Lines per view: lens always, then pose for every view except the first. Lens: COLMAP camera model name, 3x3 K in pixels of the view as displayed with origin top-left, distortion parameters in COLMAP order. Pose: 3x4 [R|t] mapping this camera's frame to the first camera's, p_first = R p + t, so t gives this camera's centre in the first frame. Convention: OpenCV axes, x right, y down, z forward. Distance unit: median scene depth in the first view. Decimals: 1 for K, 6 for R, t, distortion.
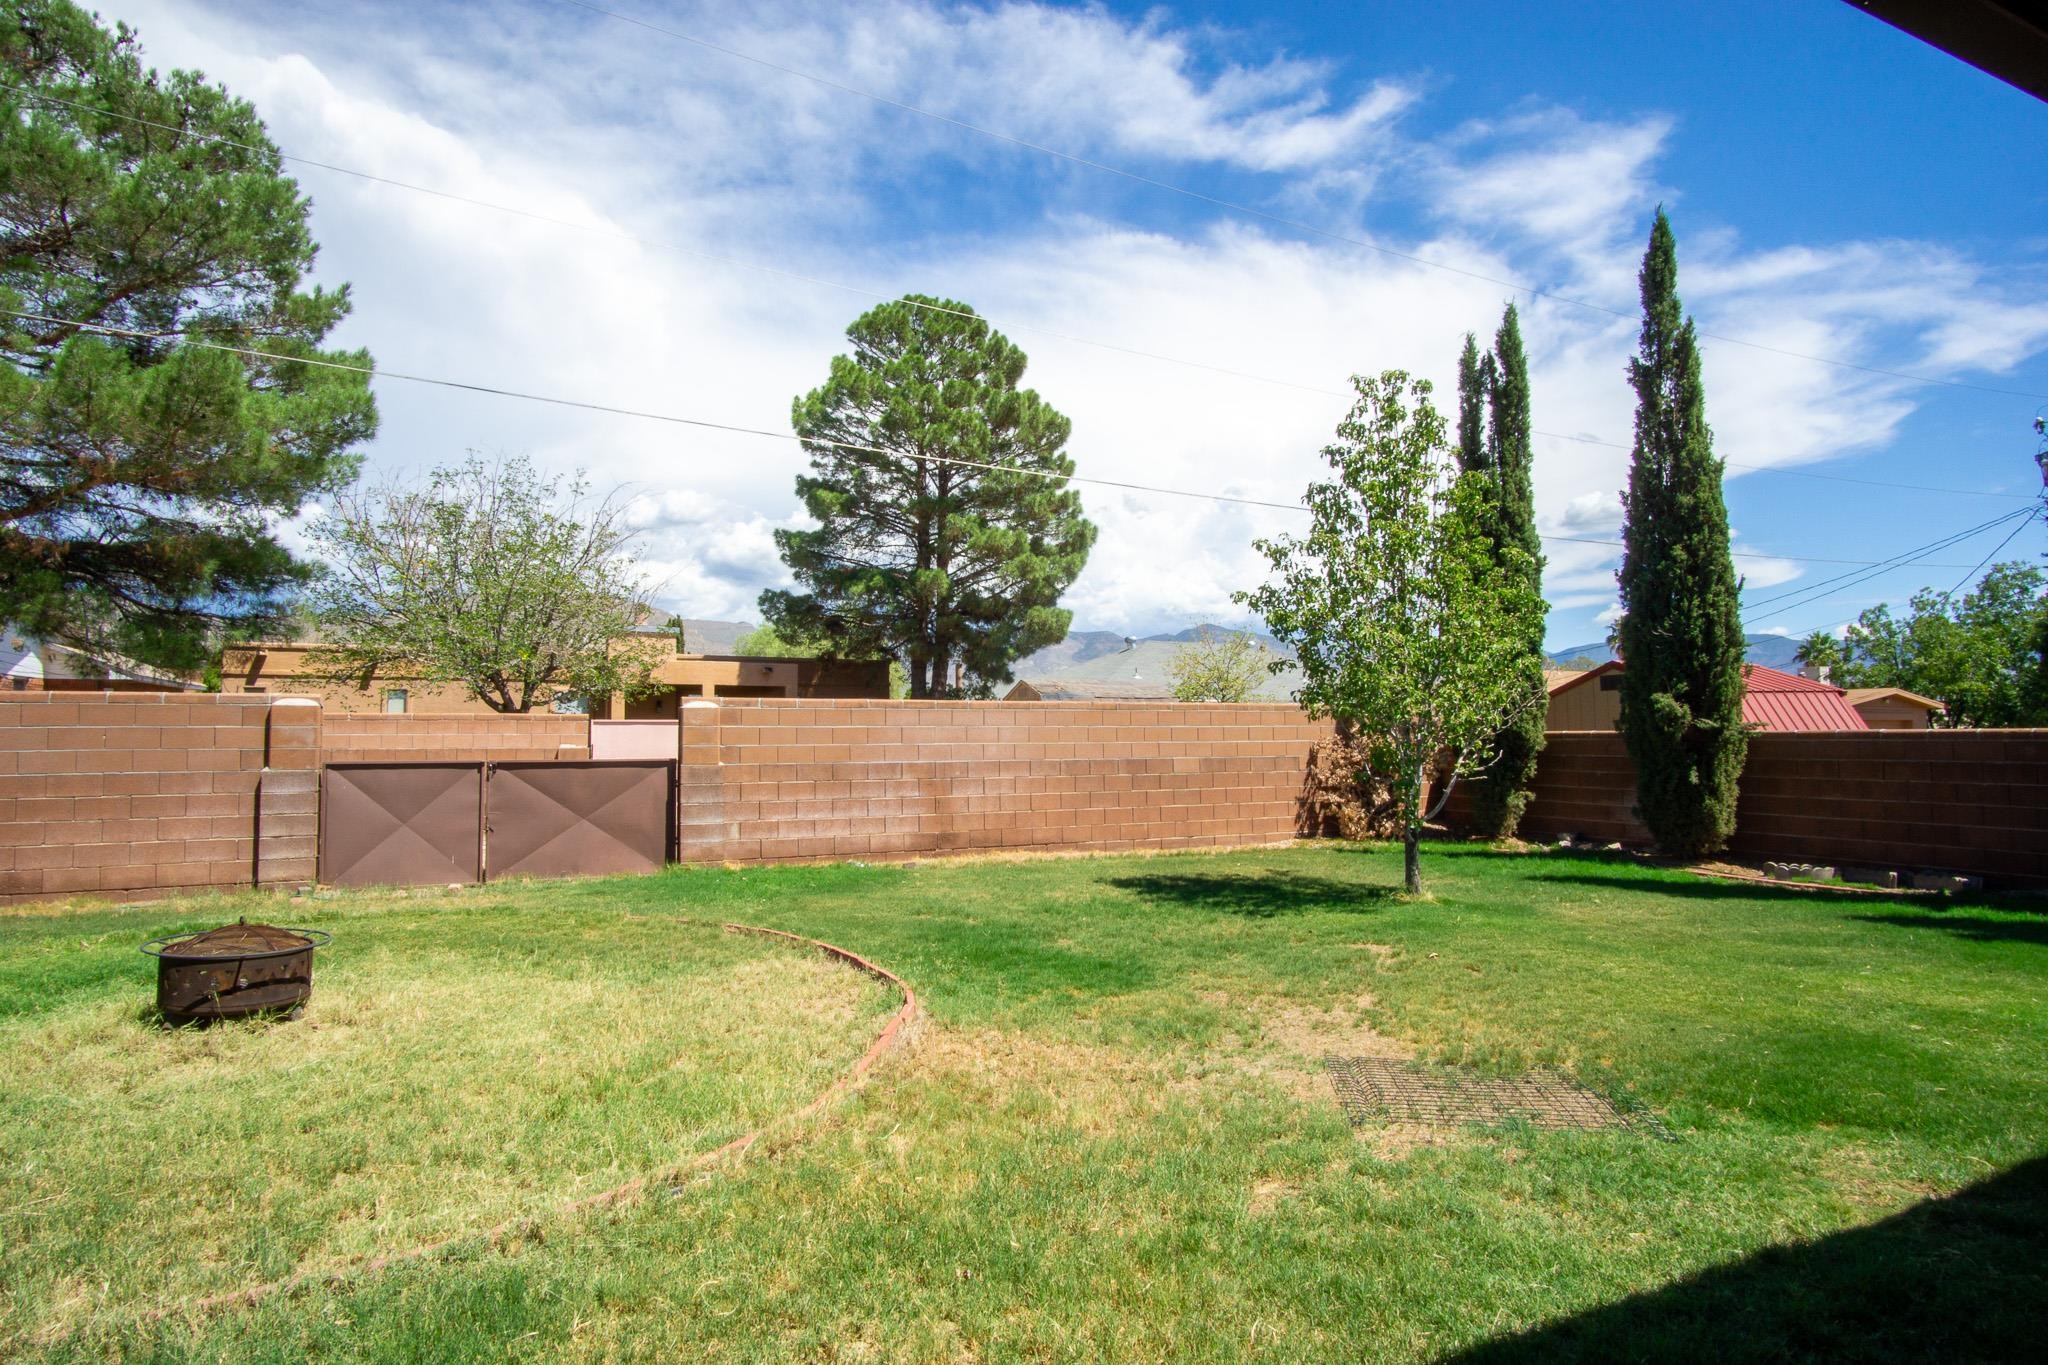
lens RADIAL K [[1087.7, 0, 991.7], [0, 1087.7, 676.8], [0, 0, 1]] dist [-0.027996, 0.001831]
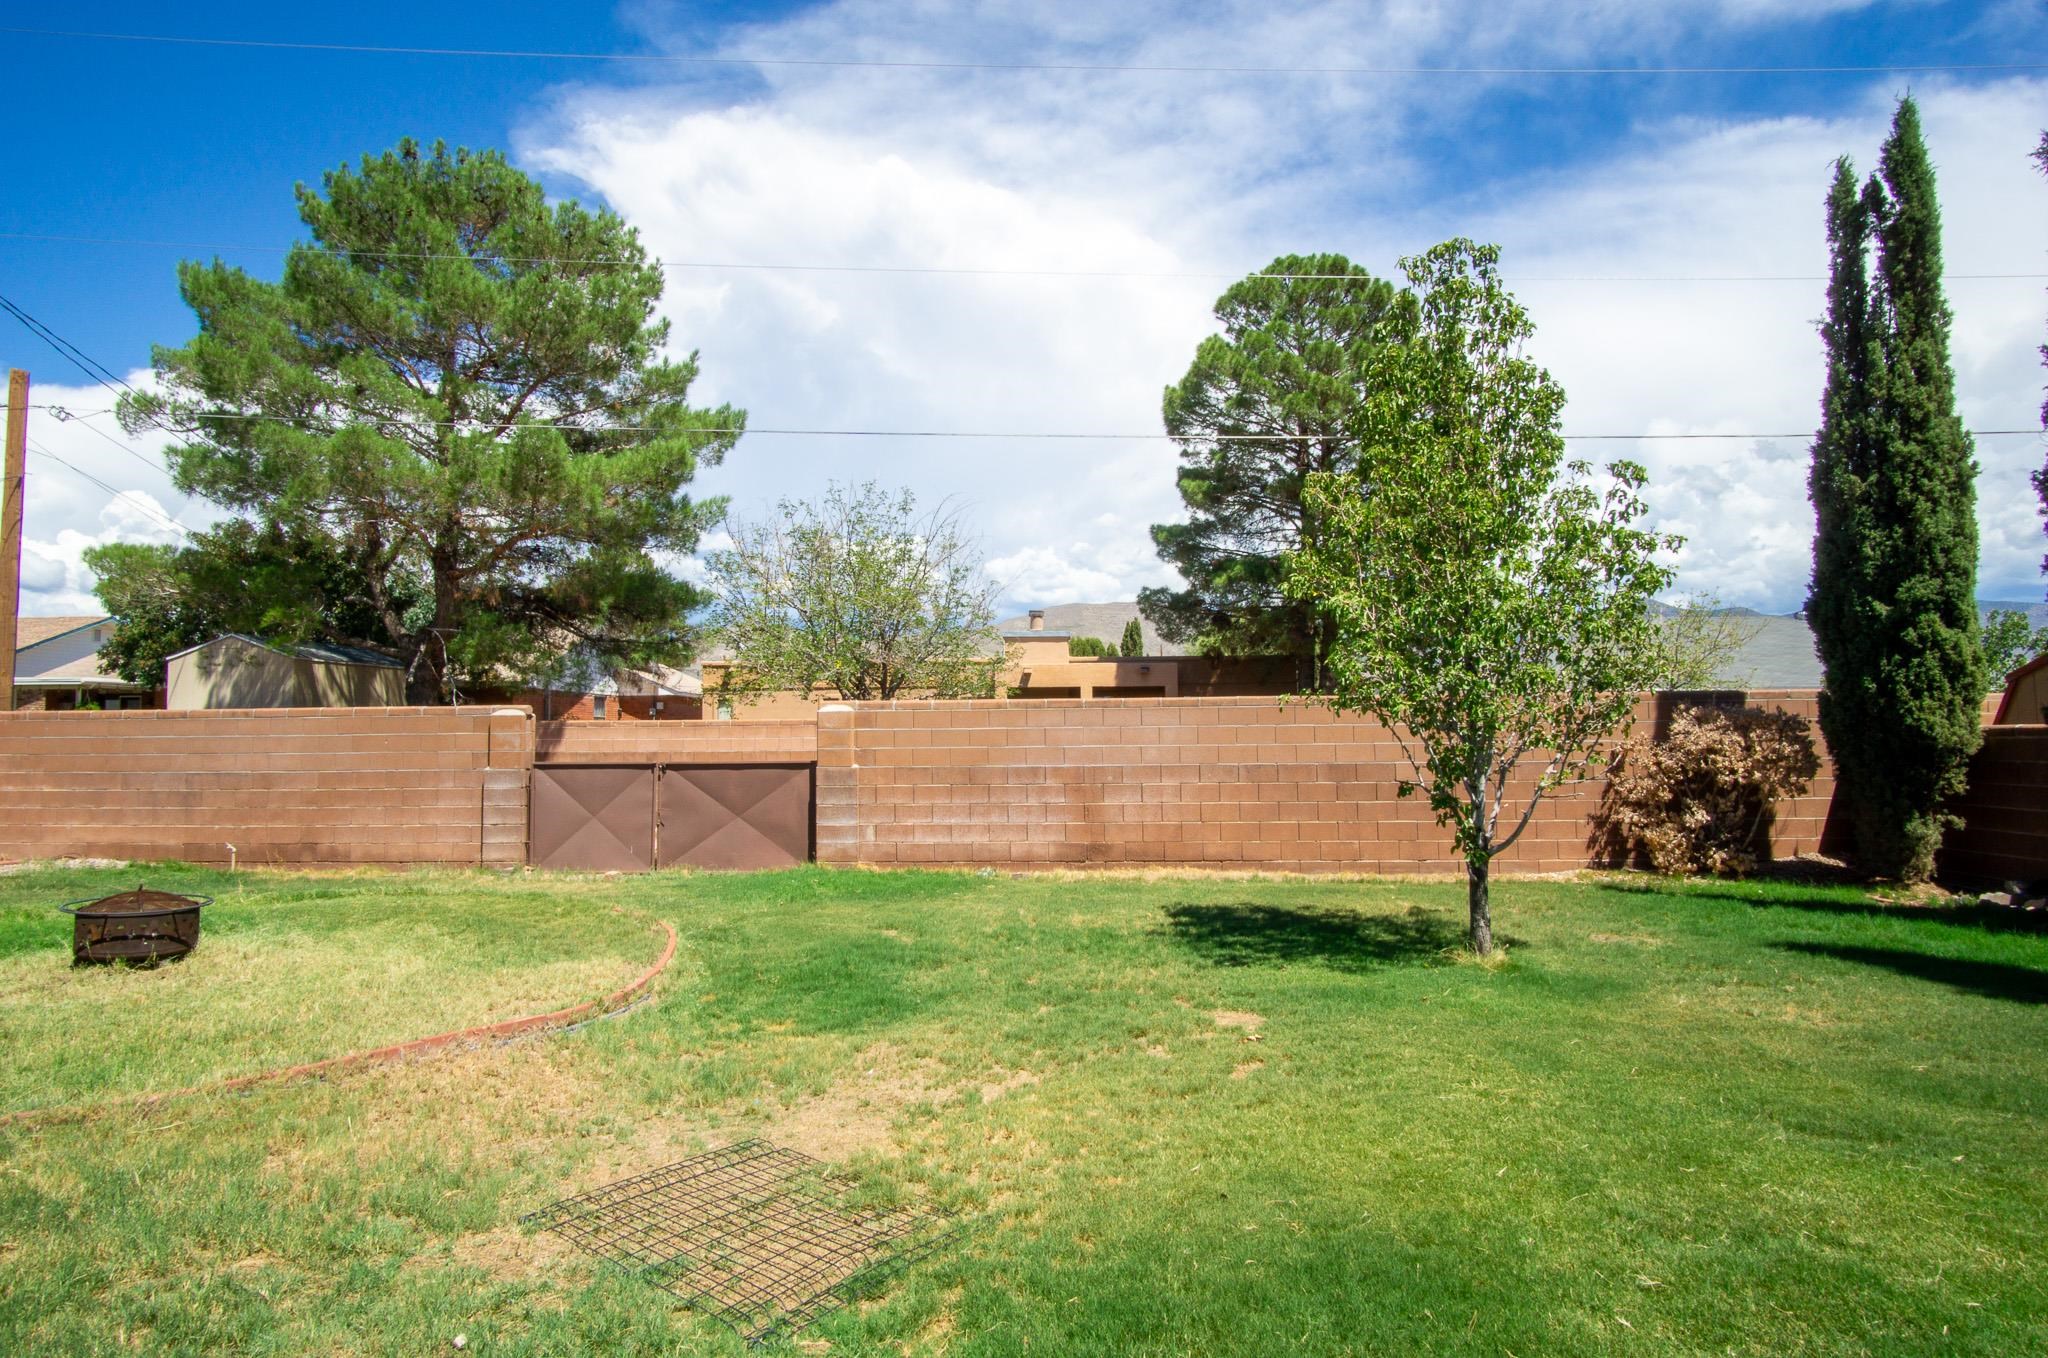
lens RADIAL K [[1106.0, 0, 1008.0], [0, 1106.0, 673.8], [0, 0, 1]] dist [-0.034606, 0.009632]
pose [[0.880976, -0.031900, -0.472085, 0.268121], [0.030615, 0.999477, -0.010406, 0.006733], [0.472170, -0.005286, 0.881492, 0.117191]]
